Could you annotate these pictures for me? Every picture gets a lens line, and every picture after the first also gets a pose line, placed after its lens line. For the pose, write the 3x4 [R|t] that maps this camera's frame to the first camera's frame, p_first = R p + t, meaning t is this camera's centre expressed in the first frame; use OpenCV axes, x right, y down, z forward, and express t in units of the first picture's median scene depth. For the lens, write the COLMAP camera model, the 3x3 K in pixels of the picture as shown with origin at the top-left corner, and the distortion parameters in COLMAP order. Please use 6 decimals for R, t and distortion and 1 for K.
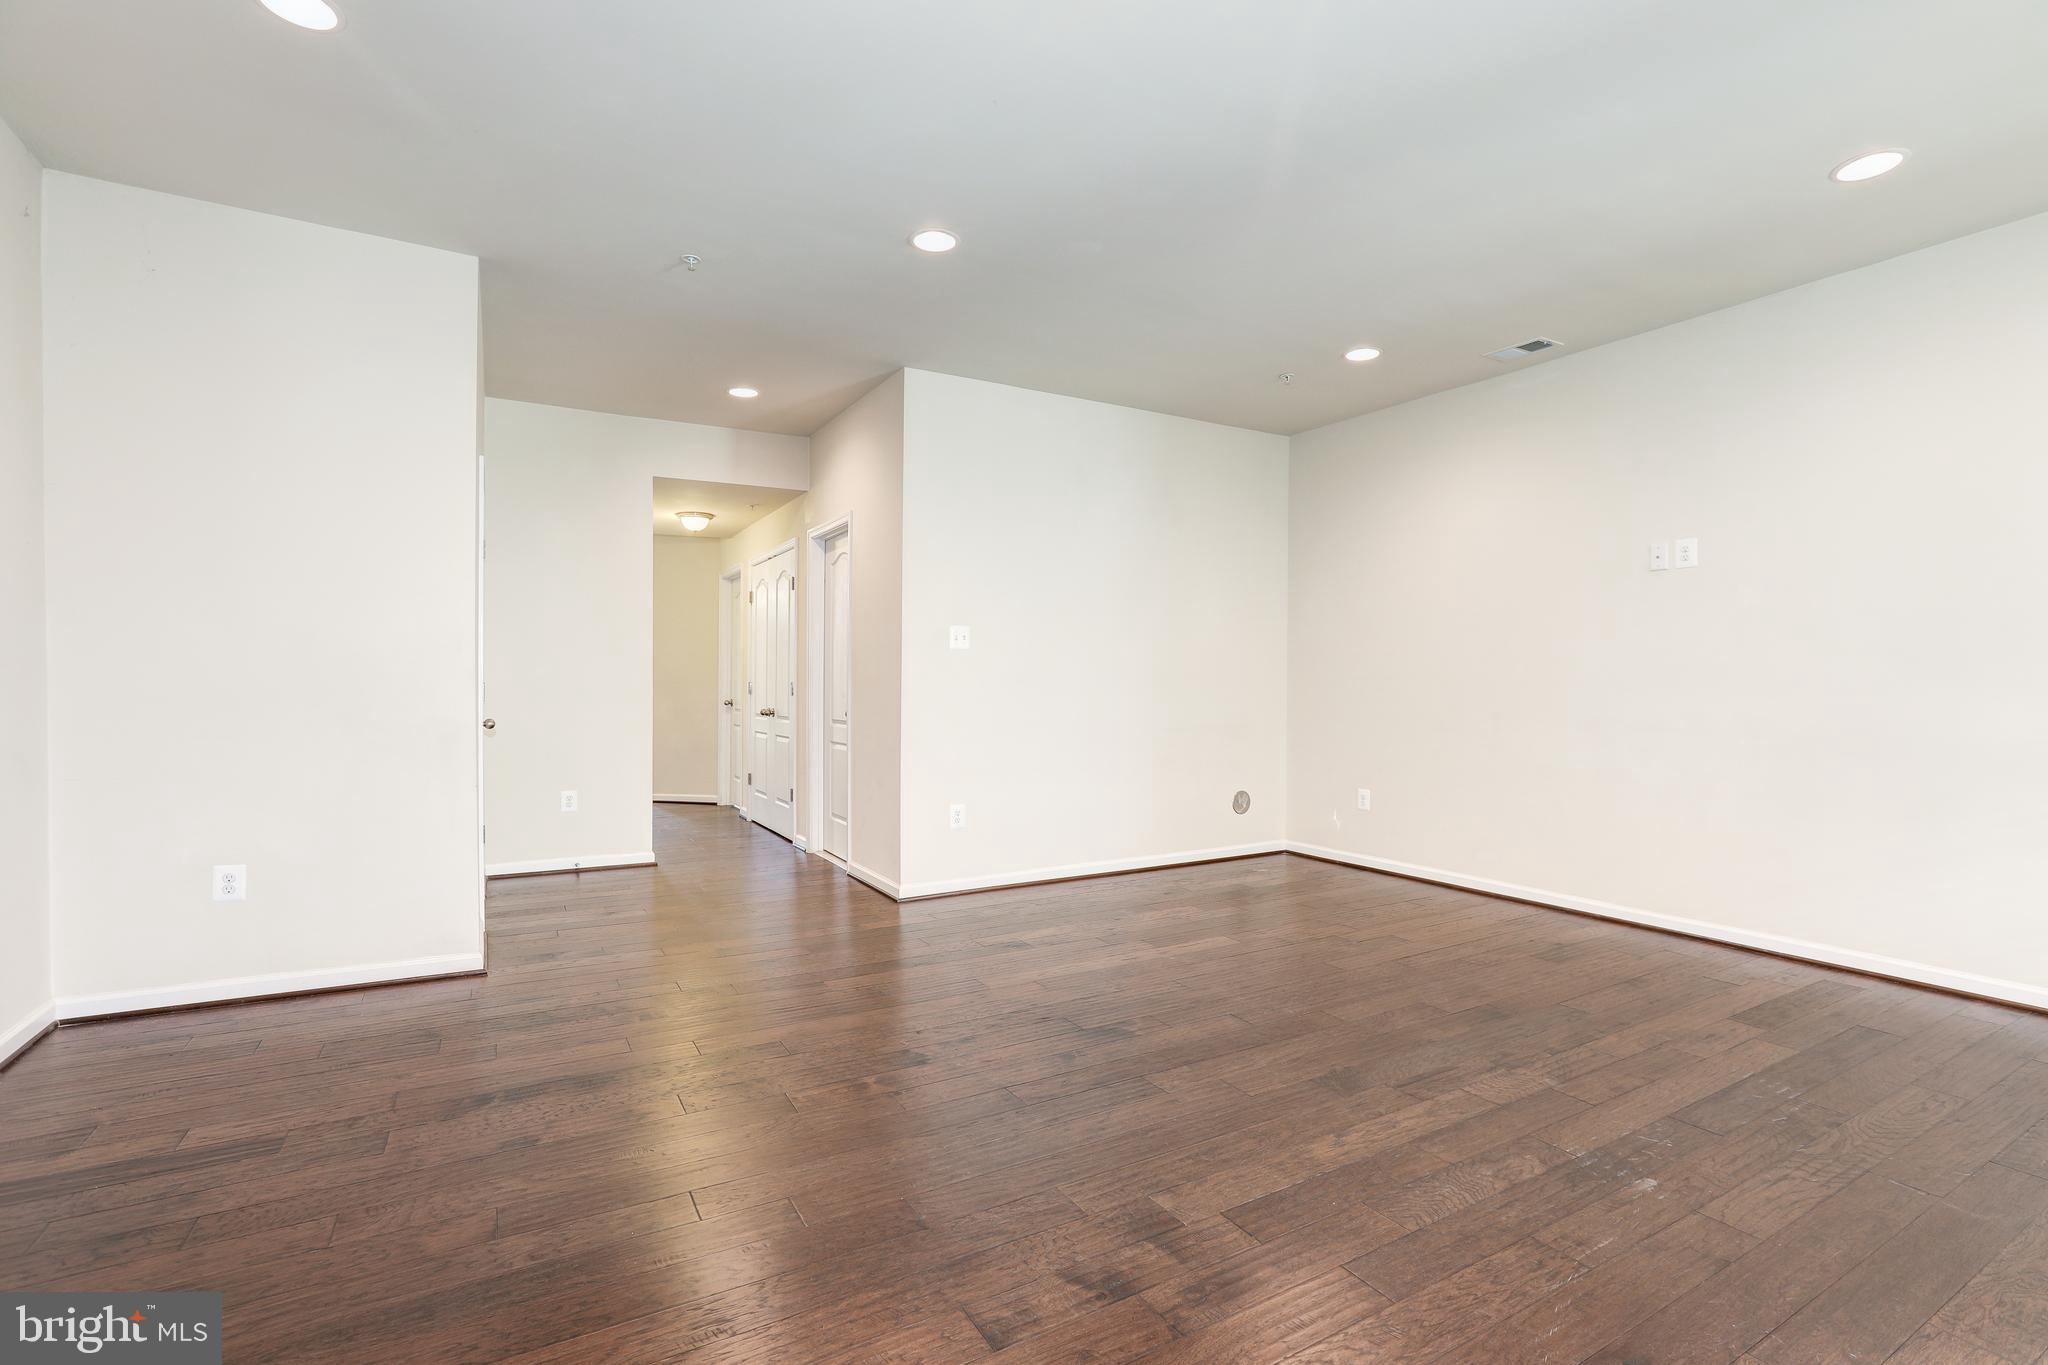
lens RADIAL K [[943.0, 0, 1041.2], [0, 943.0, 687.2], [0, 0, 1]] dist [-0.002879, 0.000016]
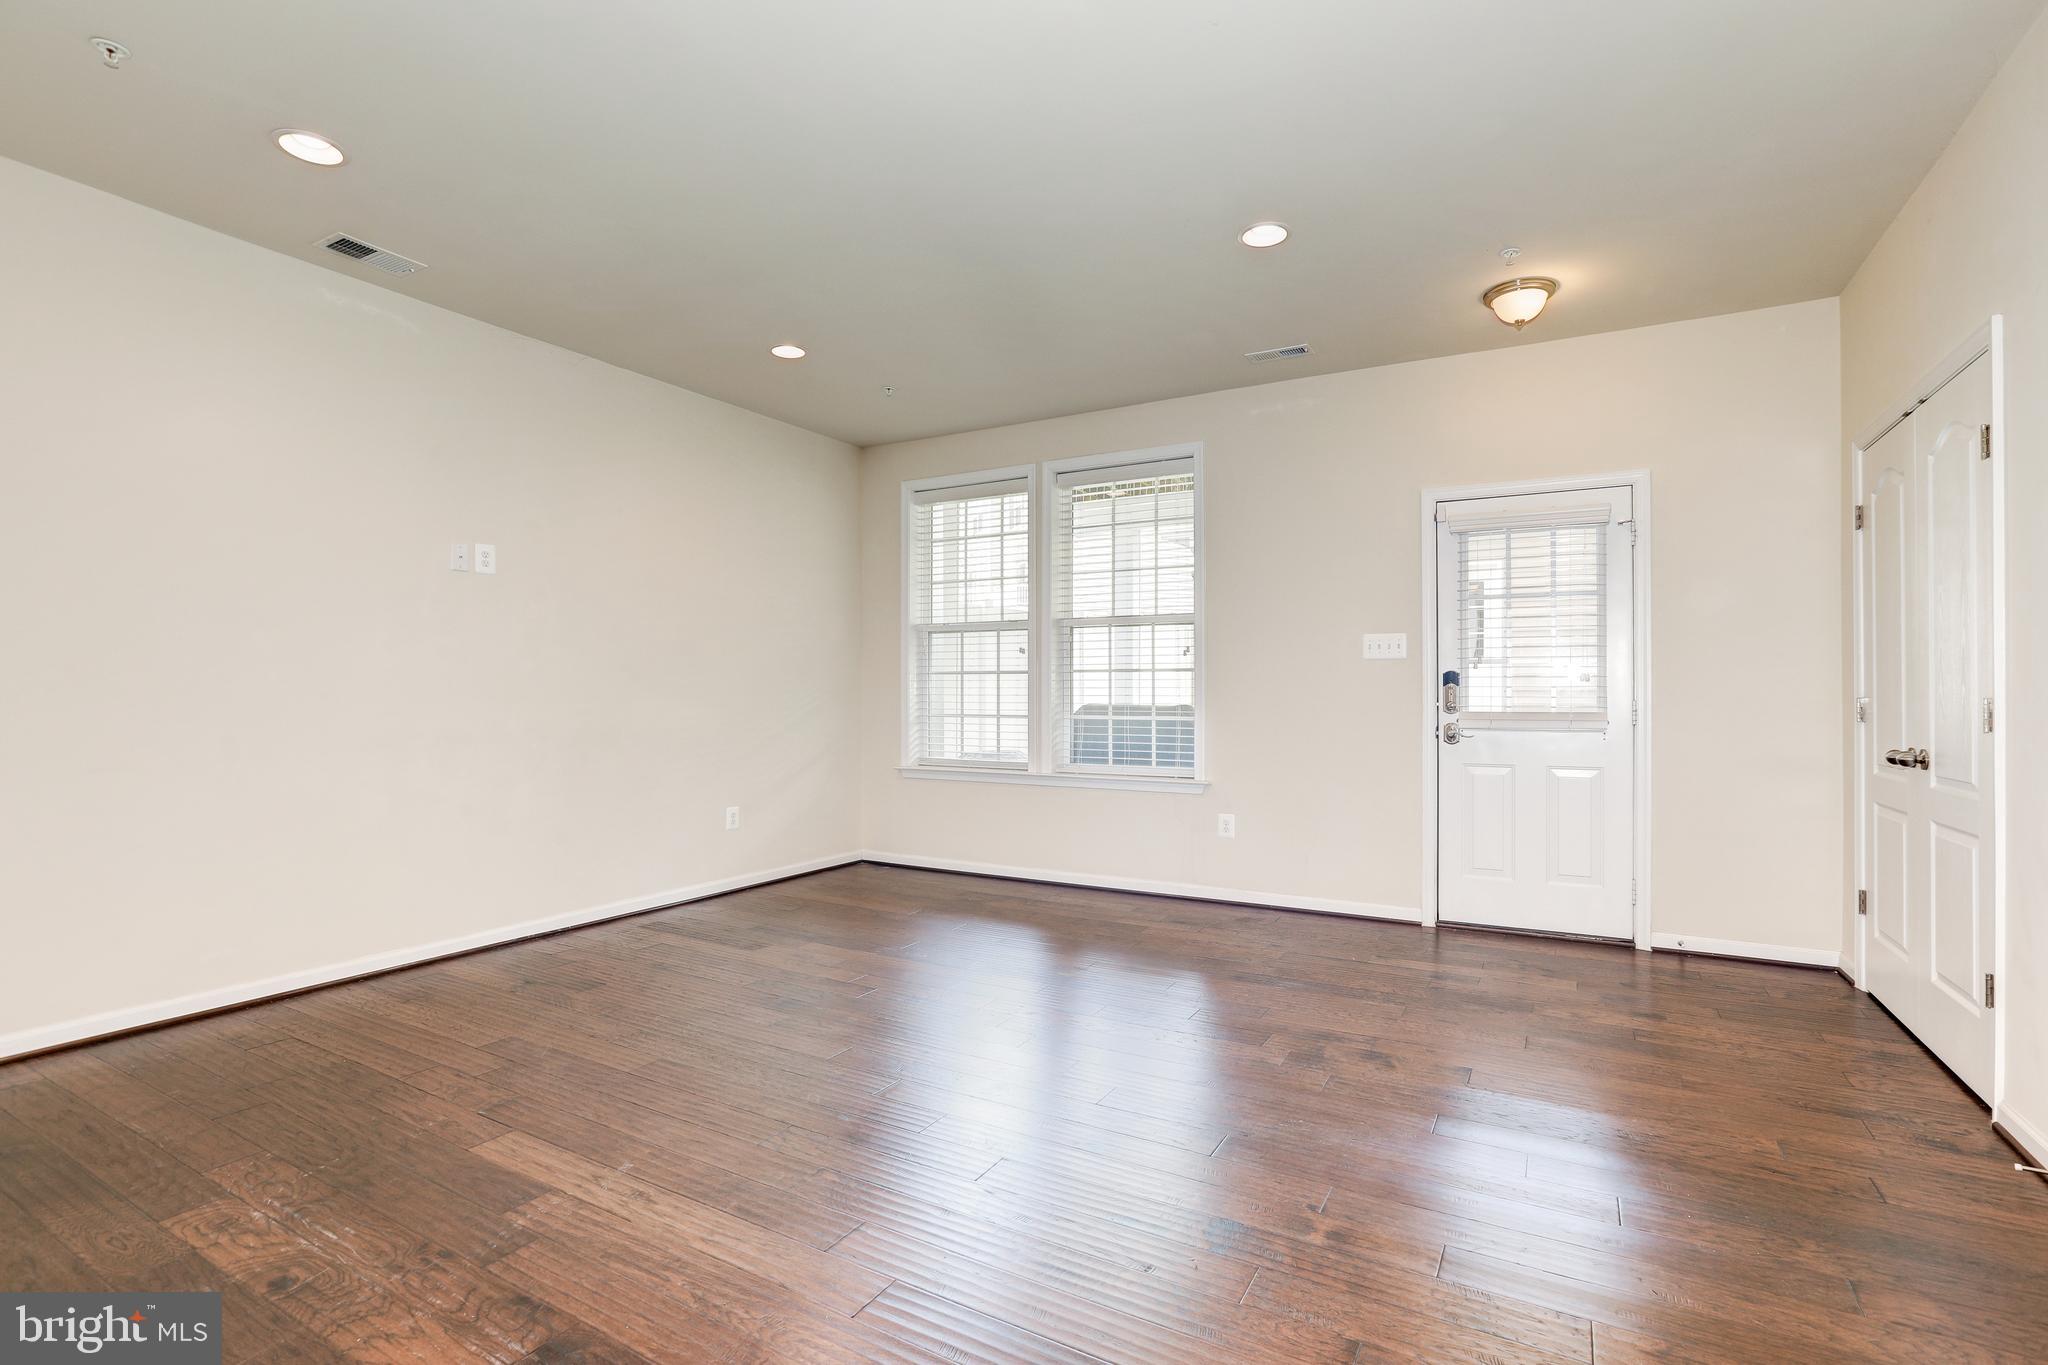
lens RADIAL K [[943.0, 0, 1041.2], [0, 943.0, 687.2], [0, 0, 1]] dist [-0.002879, 0.000016]
pose [[-0.499681, 0.008951, 0.866163, -0.554482], [0.004496, 0.999960, -0.007740, 0.001951], [-0.866198, 0.000027, -0.499701, 1.216225]]
